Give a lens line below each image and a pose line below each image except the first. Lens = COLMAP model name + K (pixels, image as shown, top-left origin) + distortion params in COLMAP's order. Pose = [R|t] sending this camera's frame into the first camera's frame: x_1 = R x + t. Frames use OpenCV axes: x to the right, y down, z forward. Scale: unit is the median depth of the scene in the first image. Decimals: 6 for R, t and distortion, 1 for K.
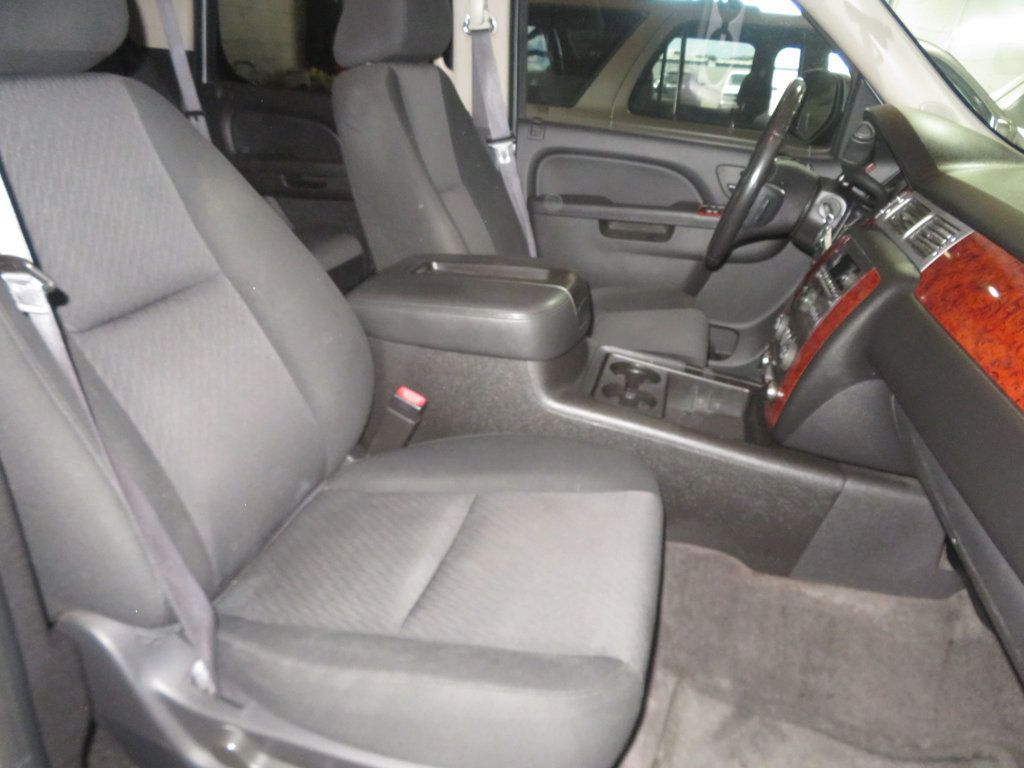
lens RADIAL K [[730.8, 0, 514.0], [0, 730.8, 376.0], [0, 0, 1]] dist [-0.009891, -0.002129]
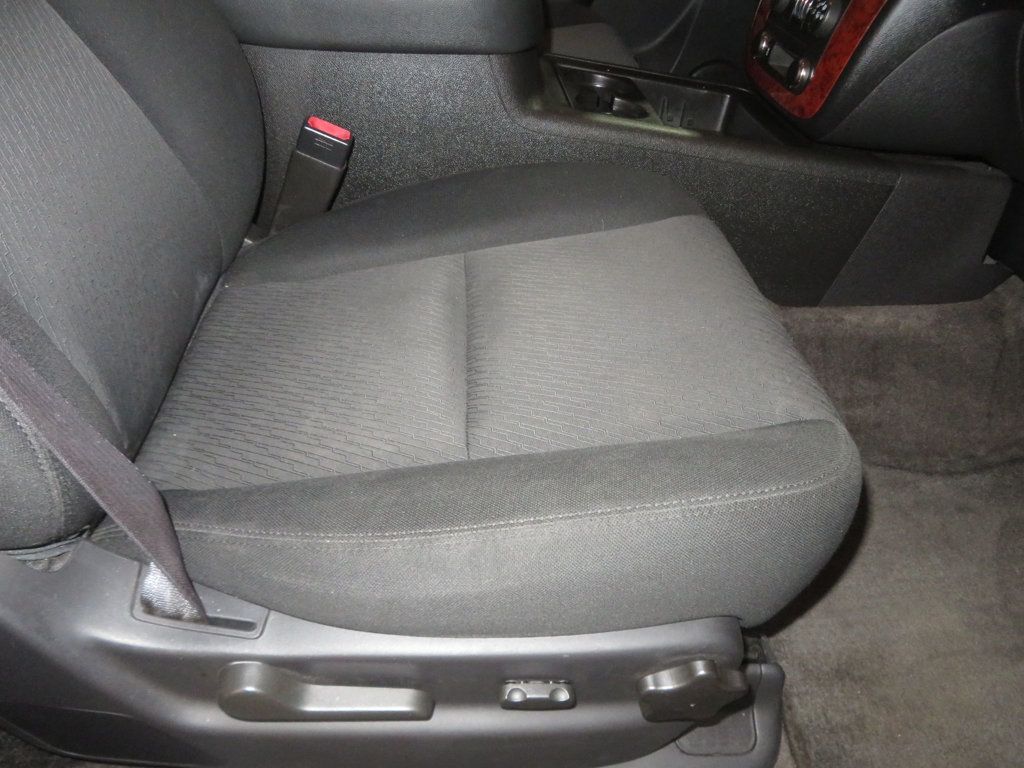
lens RADIAL K [[737.7, 0, 512.2], [0, 737.7, 379.4], [0, 0, 1]] dist [-0.005429, 0.004508]
pose [[0.951750, -0.189397, 0.241455, -0.188418], [0.121893, 0.955409, 0.268952, 0.085381], [-0.281627, -0.226543, 0.932397, 0.286850]]
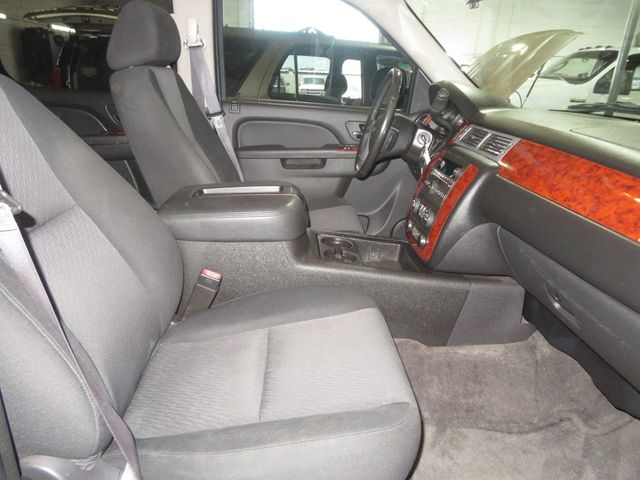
lens RADIAL K [[456.8, 0, 321.3], [0, 456.8, 235.0], [0, 0, 1]] dist [-0.009891, -0.002129]
pose [[0.952233, -0.124641, 0.278777, -0.179443], [0.142511, 0.988783, -0.044698, 0.022043], [-0.270079, 0.082292, 0.959315, 0.017901]]
